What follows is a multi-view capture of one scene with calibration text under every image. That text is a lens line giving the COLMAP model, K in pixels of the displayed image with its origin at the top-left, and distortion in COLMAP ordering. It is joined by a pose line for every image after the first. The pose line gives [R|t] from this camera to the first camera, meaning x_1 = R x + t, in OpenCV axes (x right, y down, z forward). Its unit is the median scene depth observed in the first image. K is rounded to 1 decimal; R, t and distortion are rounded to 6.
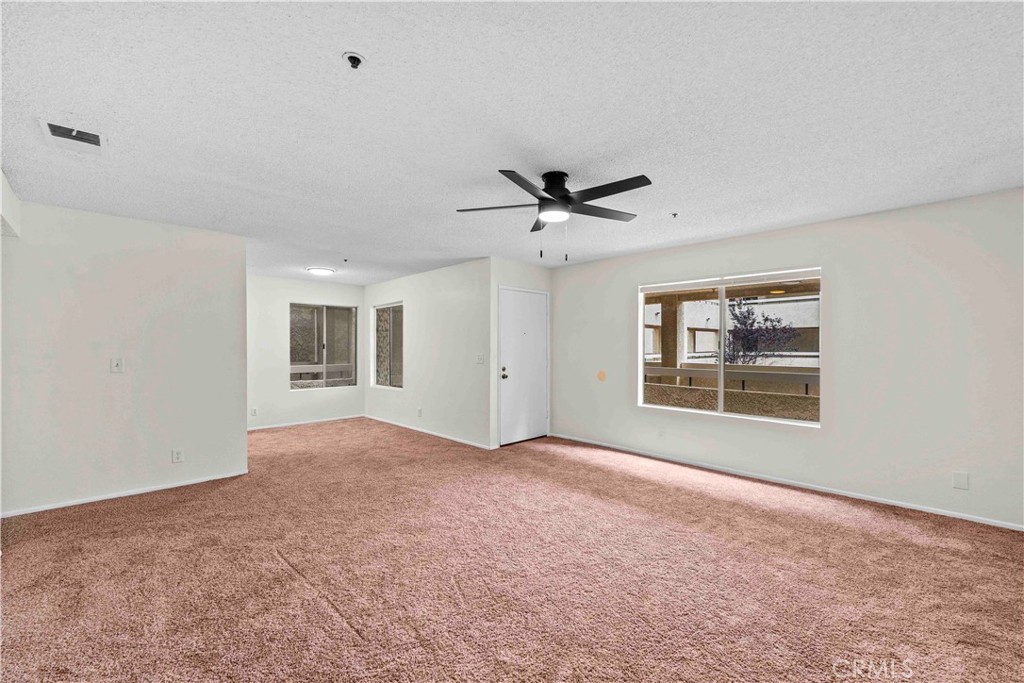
lens RADIAL K [[413.2, 0, 512.0], [0, 413.2, 341.5], [0, 0, 1]] dist [0.000593, 0.000078]
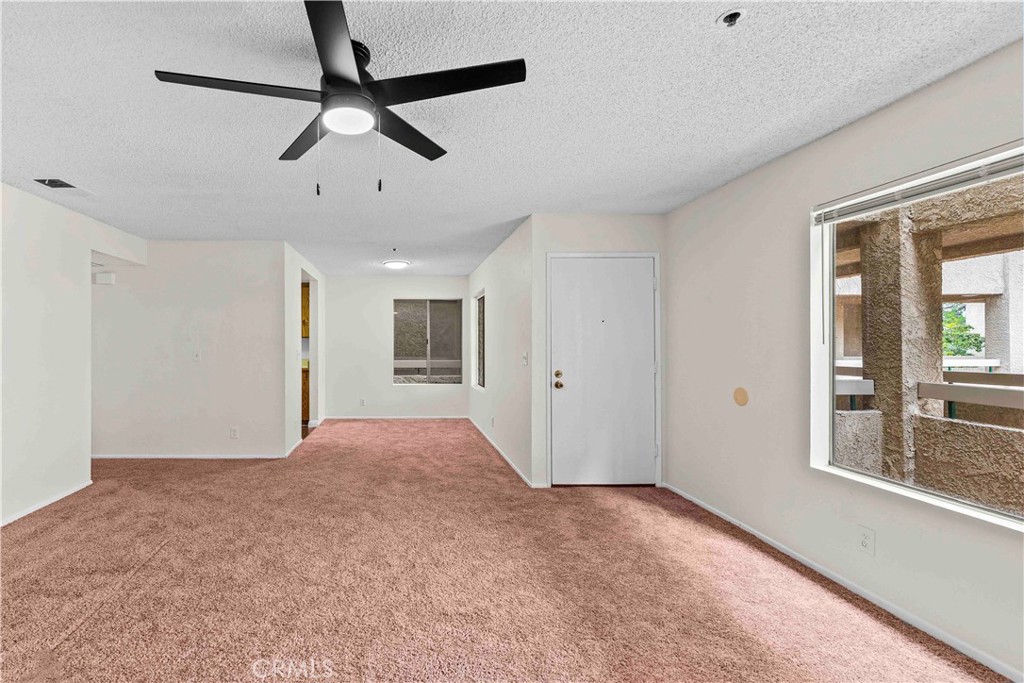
lens RADIAL K [[437.2, 0, 407.0], [0, 437.2, 336.9], [0, 0, 1]] dist [0.001395, 0.000072]
pose [[0.724985, -0.007494, -0.688724, 0.307945], [0.007880, 0.999966, -0.002586, 0.004842], [0.688720, -0.003552, 0.725019, 0.311285]]
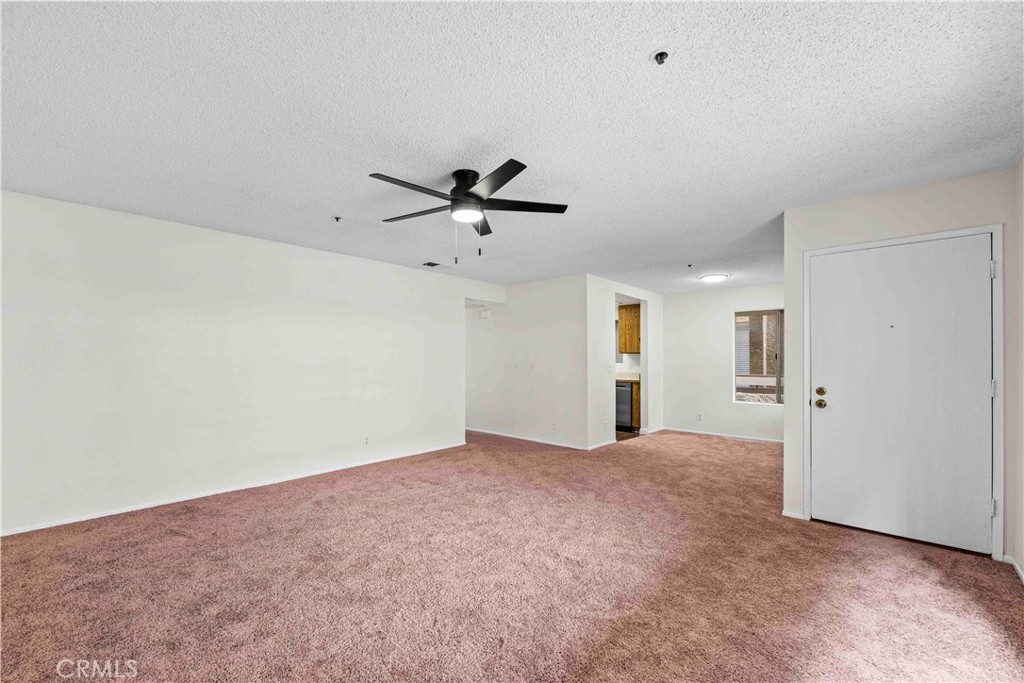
lens RADIAL K [[425.9, 0, 510.5], [0, 425.9, 358.2], [0, 0, 1]] dist [-0.000387, -0.000198]
pose [[0.059020, -0.003068, -0.998252, 0.576642], [0.007067, 0.999972, -0.002656, 0.018747], [0.998232, -0.006898, 0.059040, 0.540752]]
